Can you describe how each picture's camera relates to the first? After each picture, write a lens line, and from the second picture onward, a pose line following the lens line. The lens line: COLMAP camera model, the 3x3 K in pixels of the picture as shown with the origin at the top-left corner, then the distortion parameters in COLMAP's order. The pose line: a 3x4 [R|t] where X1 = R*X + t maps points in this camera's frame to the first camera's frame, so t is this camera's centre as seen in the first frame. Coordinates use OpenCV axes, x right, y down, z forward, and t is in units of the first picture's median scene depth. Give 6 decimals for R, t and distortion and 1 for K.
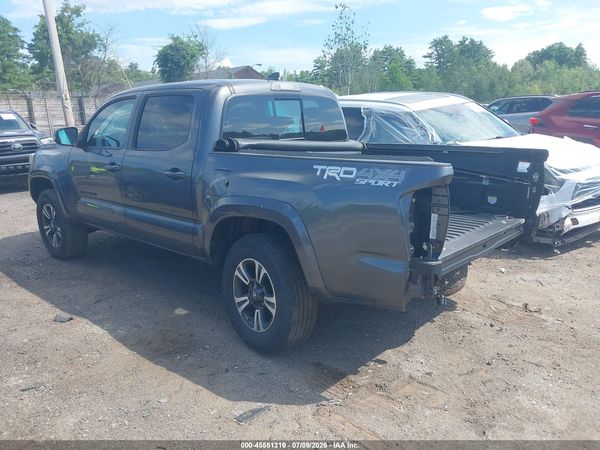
lens RADIAL K [[482.2, 0, 285.2], [0, 482.2, 244.1], [0, 0, 1]] dist [0.000691, -0.004723]
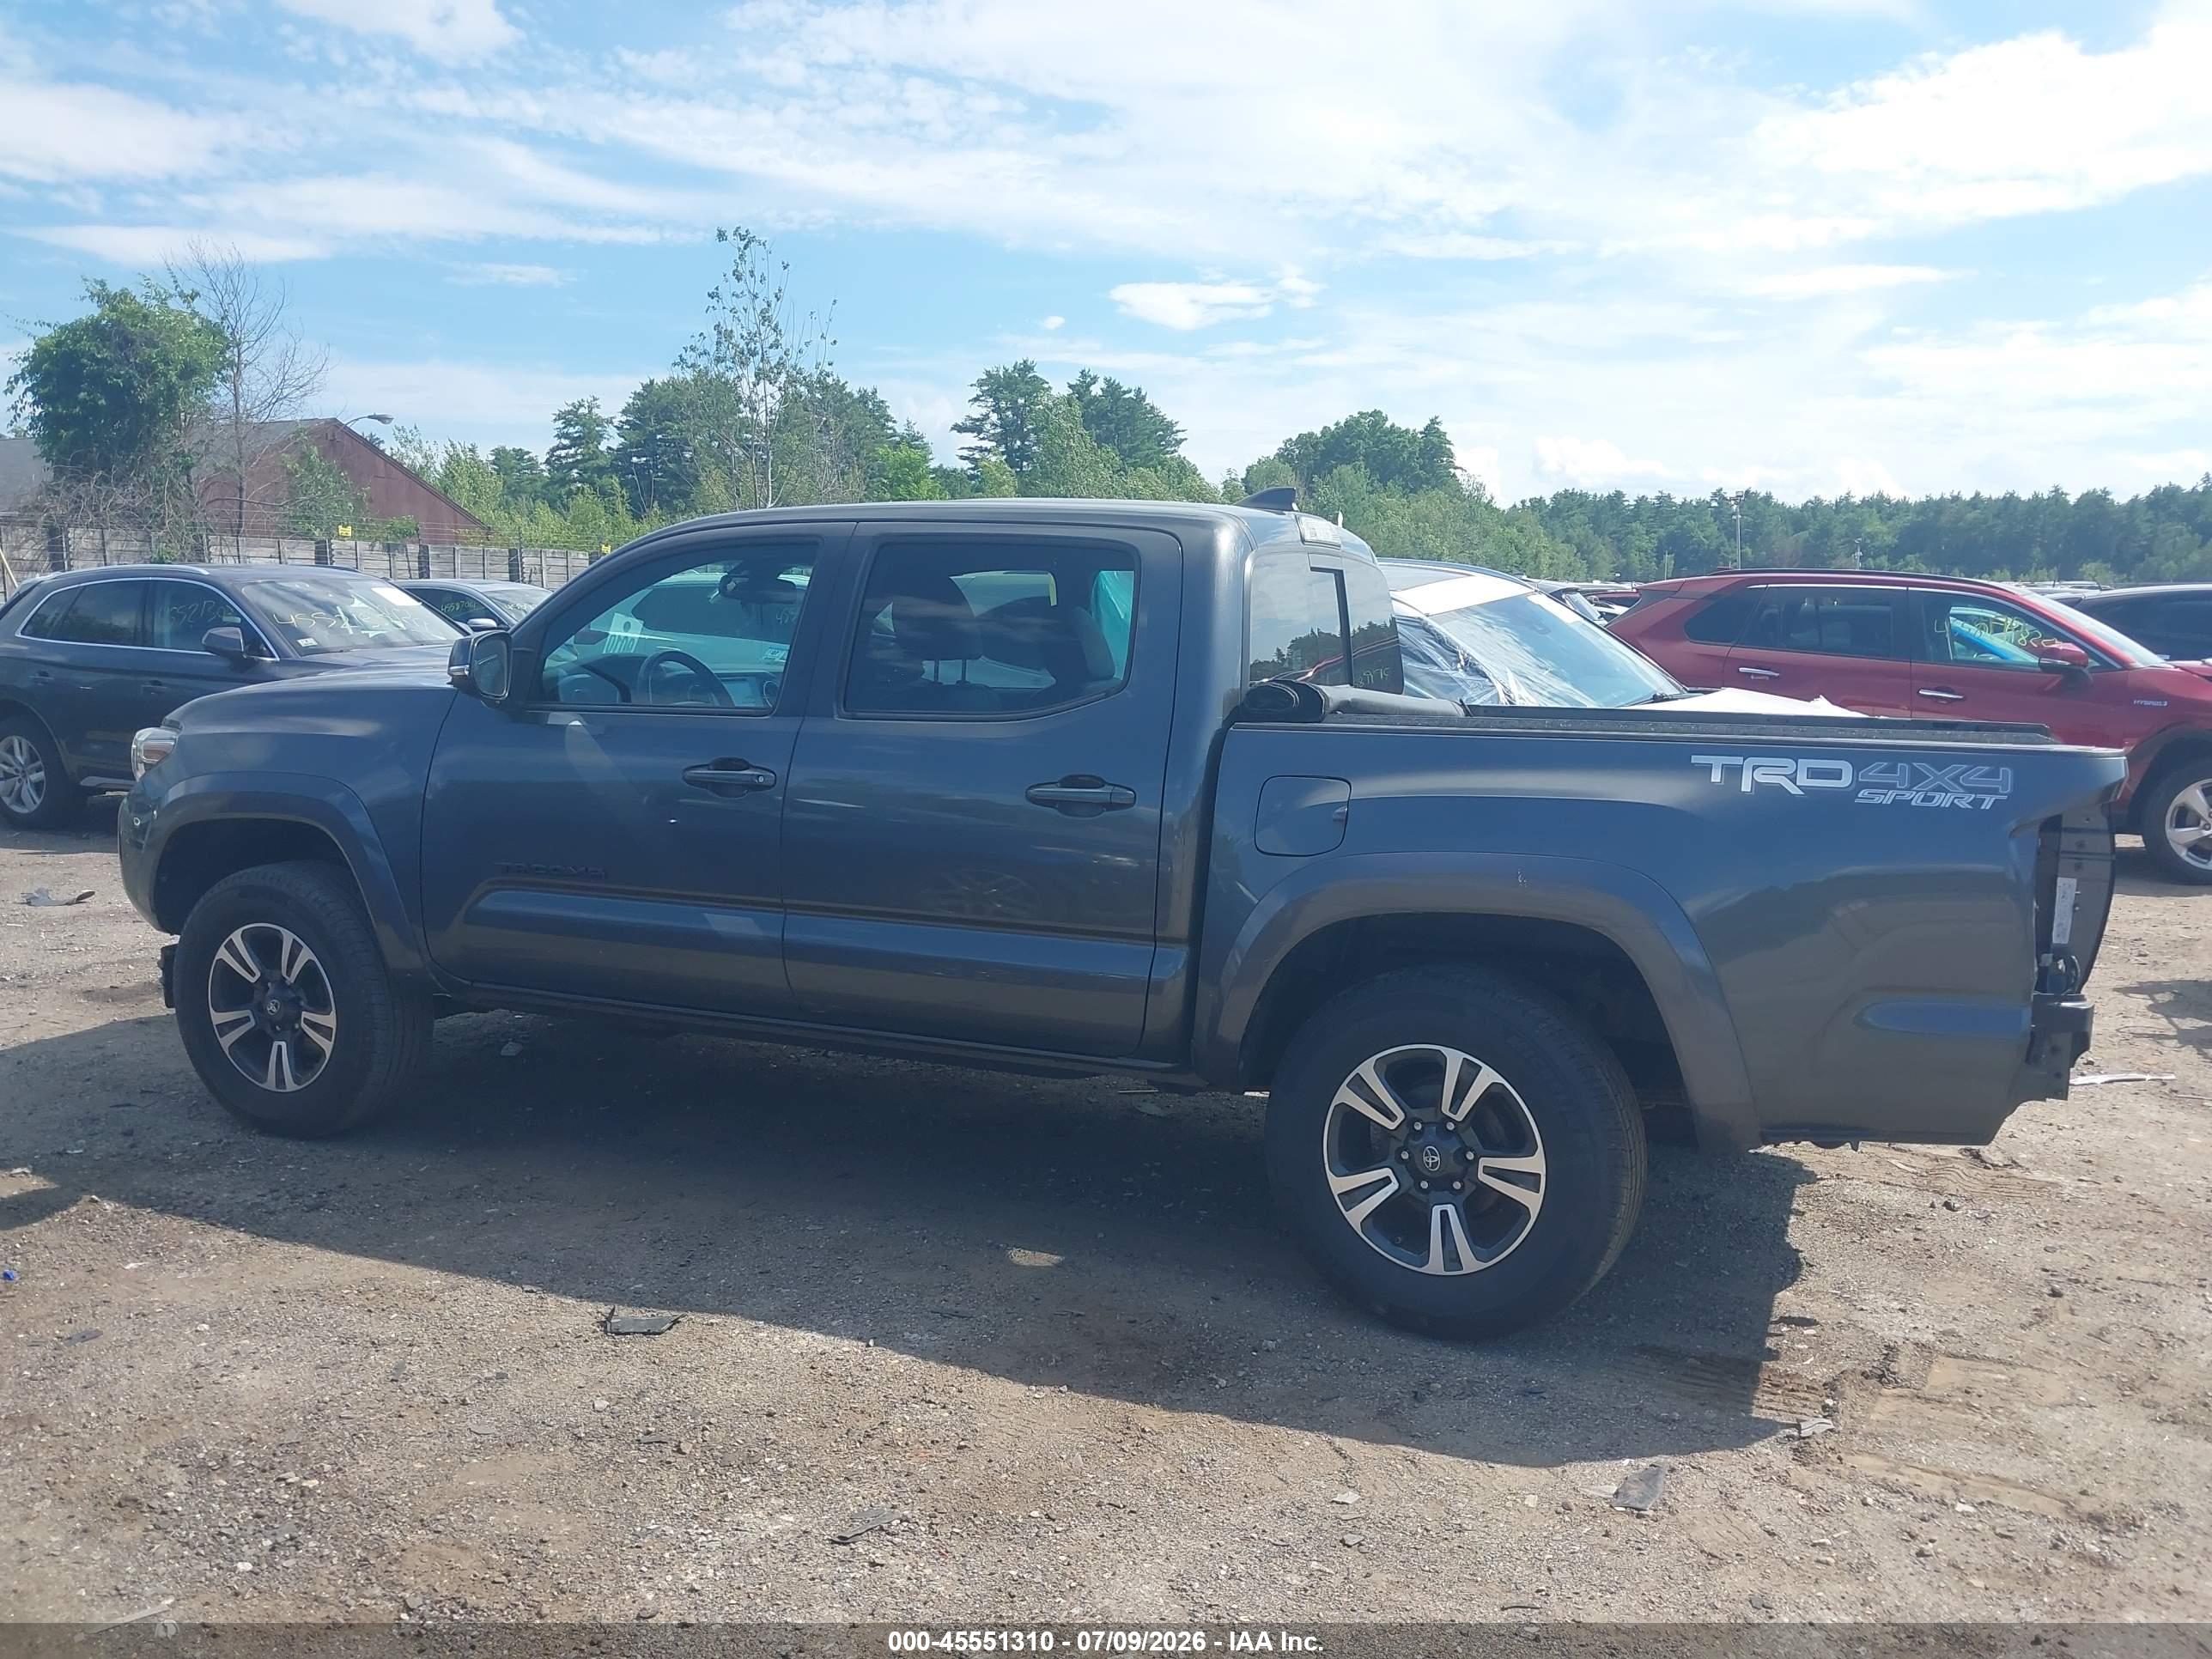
lens RADIAL K [[1777.6, 0, 1065.7], [0, 1777.6, 945.2], [0, 0, 1]] dist [0.000691, -0.004723]
pose [[0.943799, -0.029963, 0.329159, -0.601712], [0.056410, 0.995874, -0.071090, 0.030102], [-0.325670, 0.085663, 0.941595, -0.043359]]
